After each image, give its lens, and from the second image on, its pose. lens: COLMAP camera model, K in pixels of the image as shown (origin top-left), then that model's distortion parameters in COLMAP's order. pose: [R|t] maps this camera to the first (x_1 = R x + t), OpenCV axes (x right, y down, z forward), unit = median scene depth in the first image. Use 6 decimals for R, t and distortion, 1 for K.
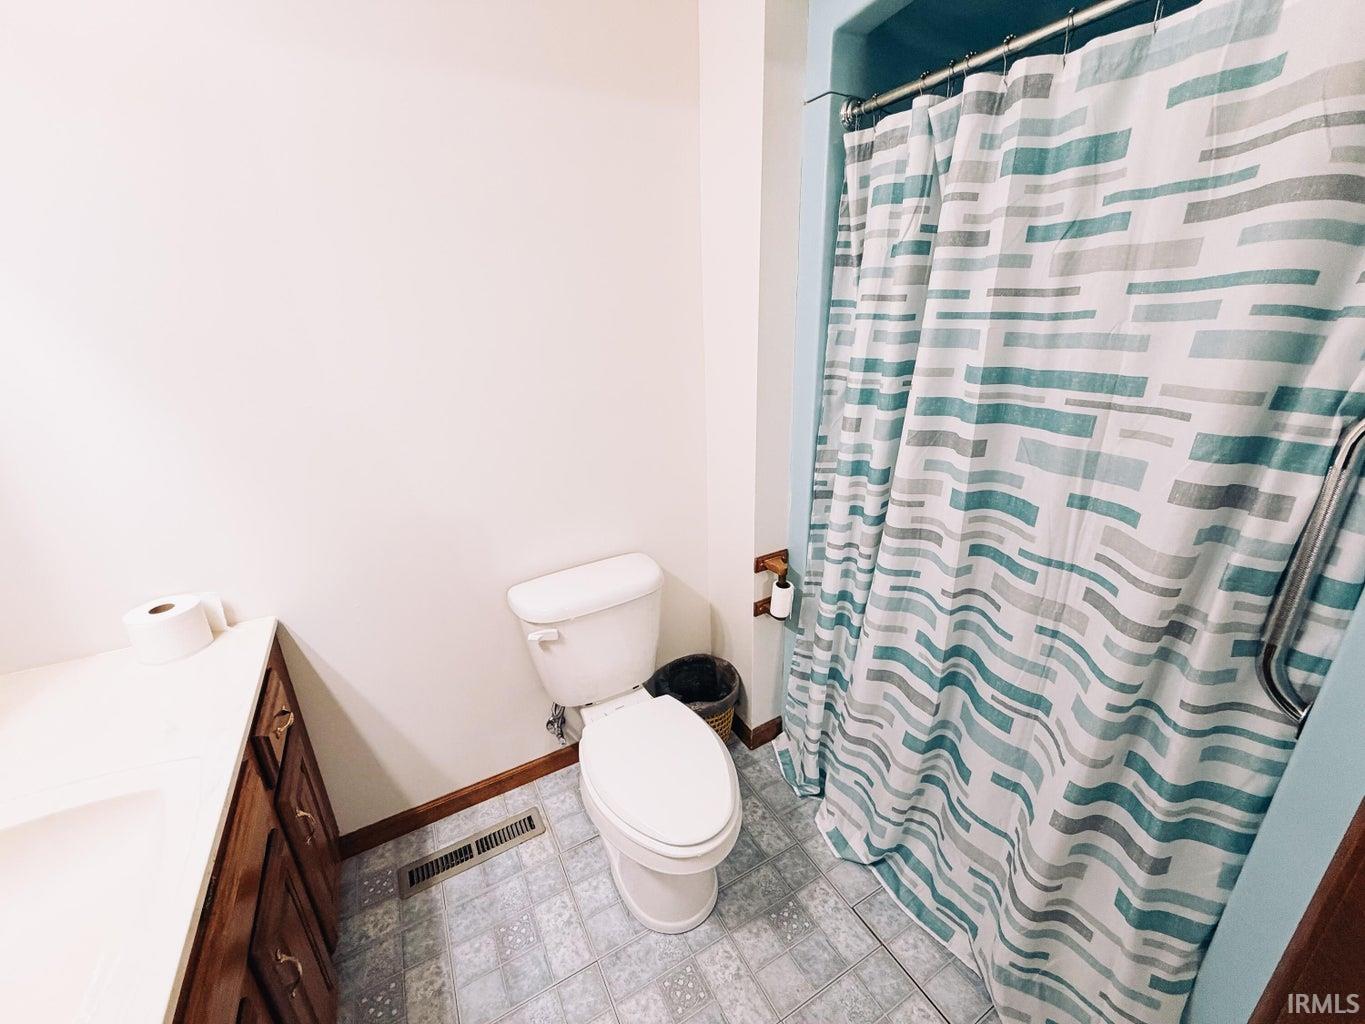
lens RADIAL K [[545.6, 0, 677.2], [0, 545.6, 509.8], [0, 0, 1]] dist [0.000864, 0.000011]
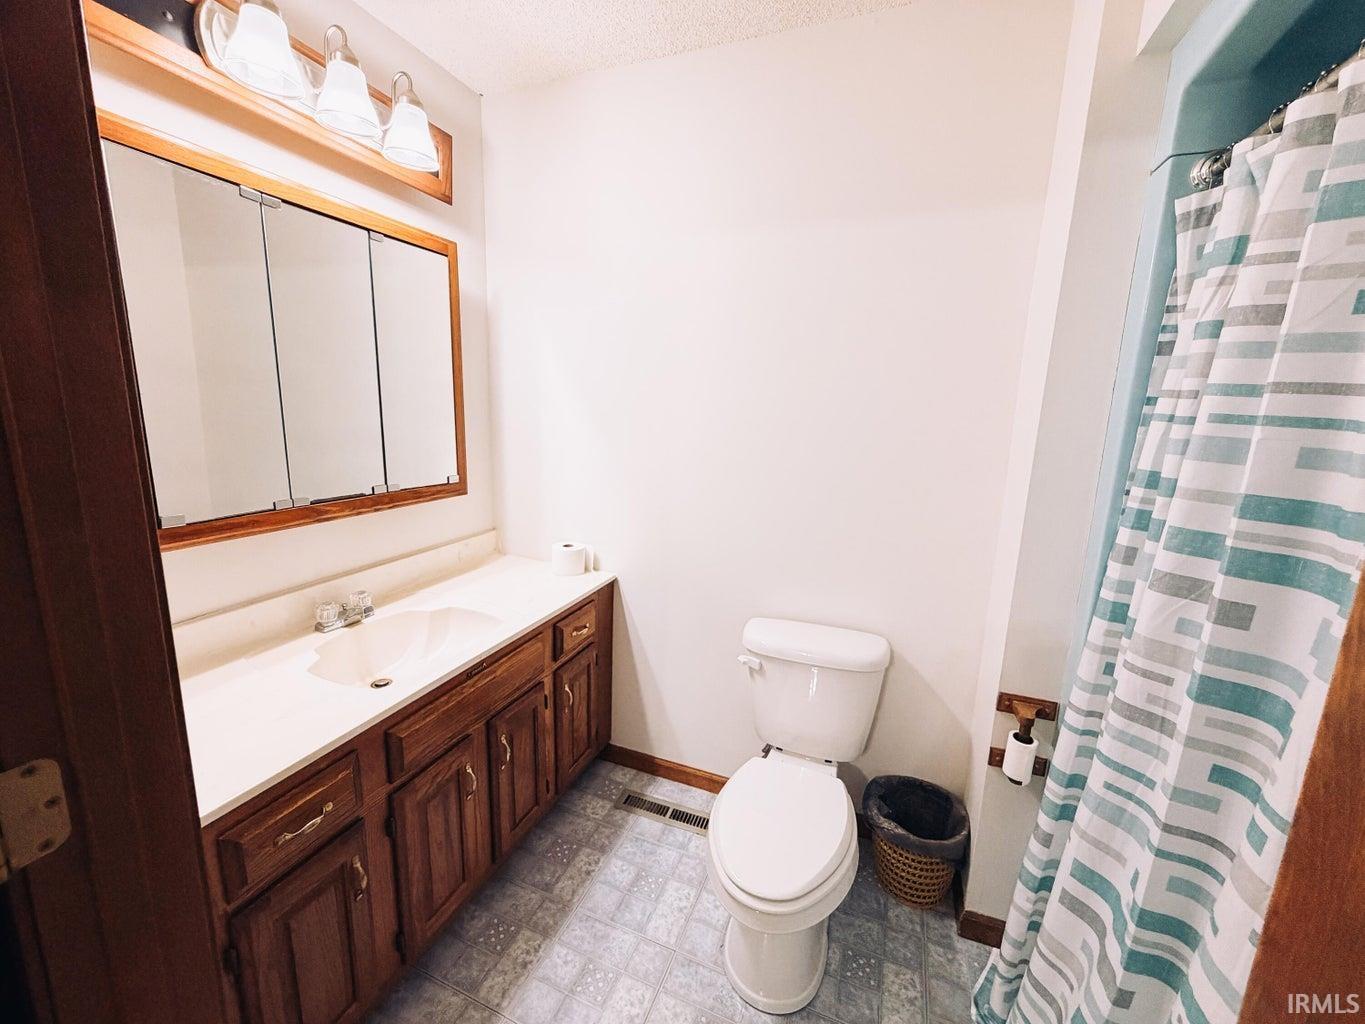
lens RADIAL K [[545.6, 0, 677.2], [0, 545.6, 509.8], [0, 0, 1]] dist [0.000864, 0.000011]
pose [[0.628789, 0.195354, -0.752637, 0.522965], [-0.311464, 0.950161, -0.013589, -0.012982], [0.712471, 0.242963, 0.658296, 0.054150]]
